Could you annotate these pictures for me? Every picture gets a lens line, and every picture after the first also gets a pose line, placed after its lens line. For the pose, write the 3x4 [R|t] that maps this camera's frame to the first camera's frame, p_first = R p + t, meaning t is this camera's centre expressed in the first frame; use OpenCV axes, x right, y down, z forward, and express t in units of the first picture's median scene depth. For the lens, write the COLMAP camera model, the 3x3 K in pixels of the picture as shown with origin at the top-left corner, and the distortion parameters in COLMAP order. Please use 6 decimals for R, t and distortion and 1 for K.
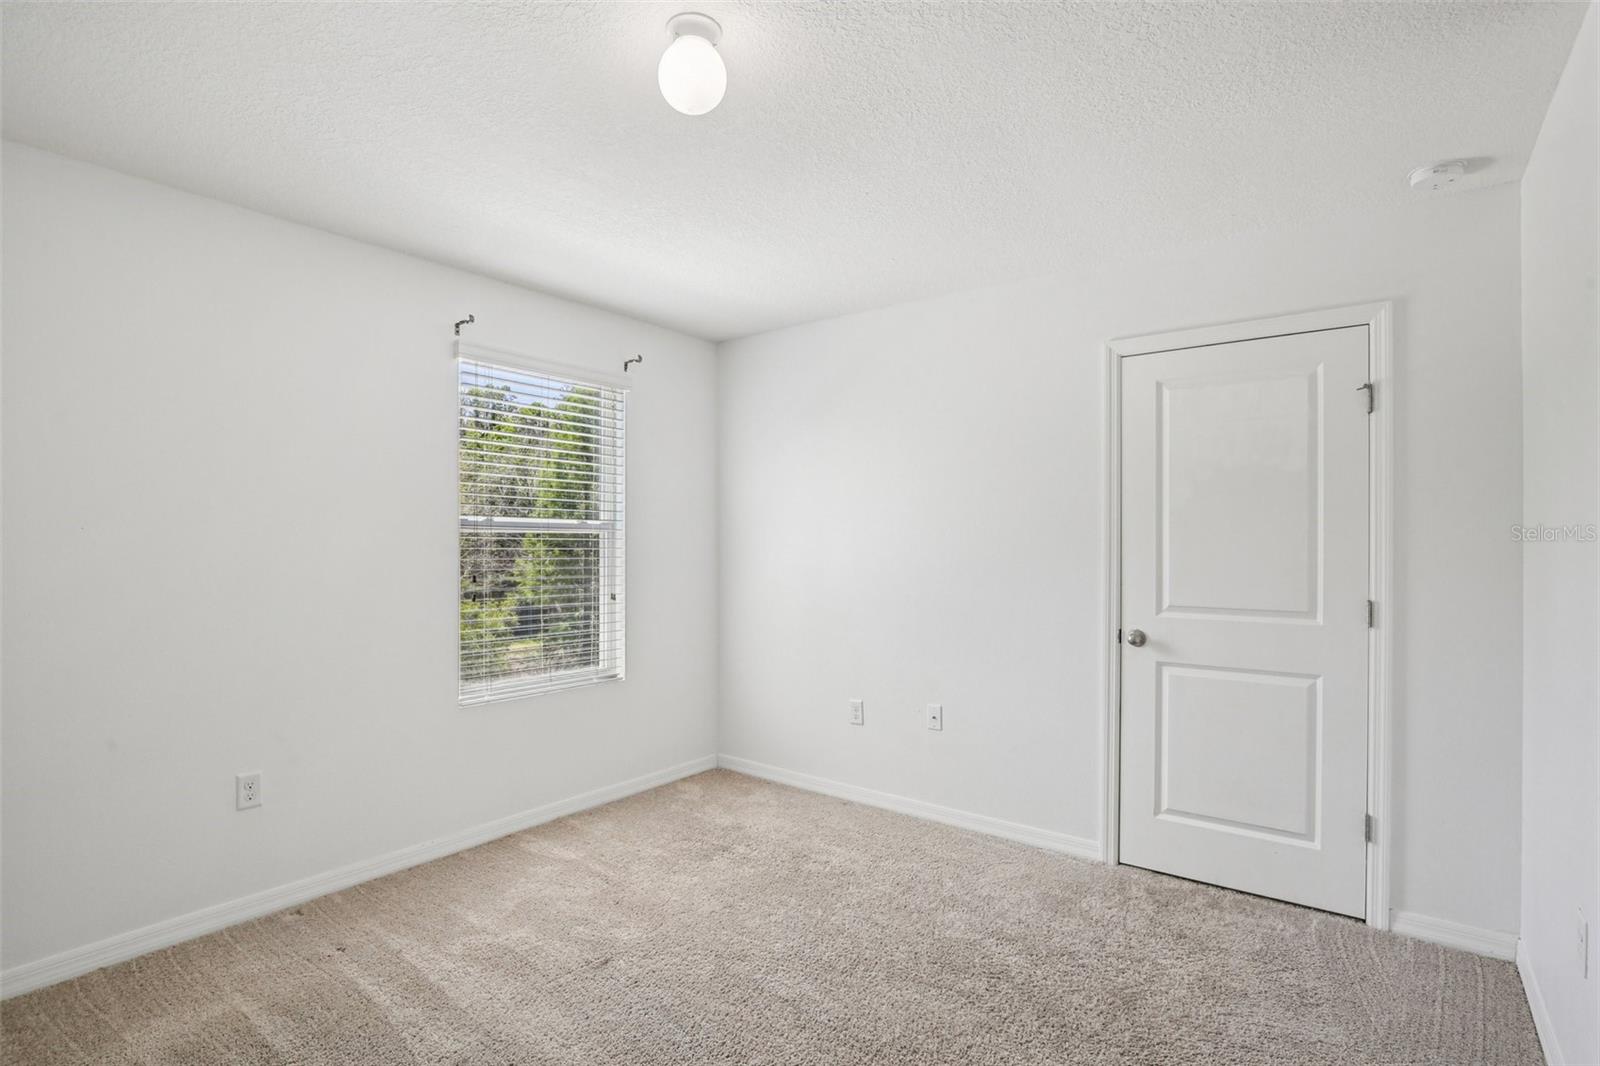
lens RADIAL K [[776.5, 0, 801.7], [0, 776.5, 535.5], [0, 0, 1]] dist [-0.009100, -0.000759]
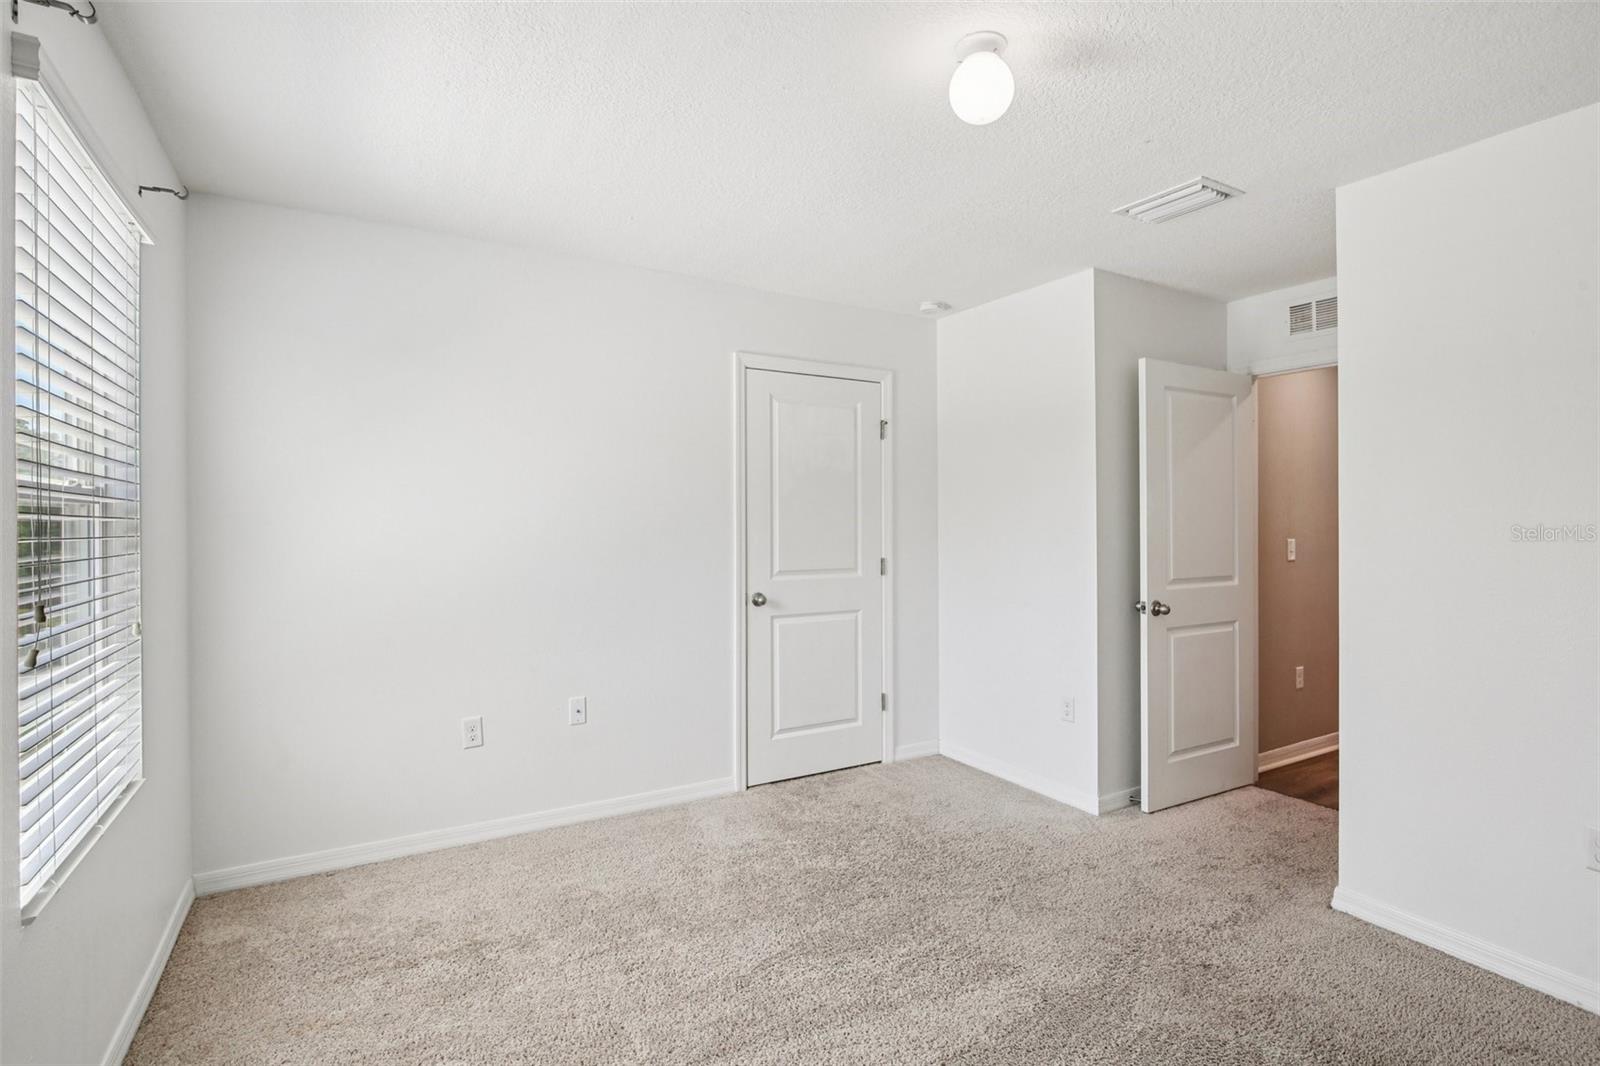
lens RADIAL K [[776.5, 0, 800.2], [0, 776.5, 525.8], [0, 0, 1]] dist [-0.009100, -0.000759]
pose [[0.380395, -0.004026, 0.924815, -0.695774], [-0.002439, 0.999983, 0.005356, 0.008677], [-0.924821, -0.004293, 0.380378, 0.480409]]
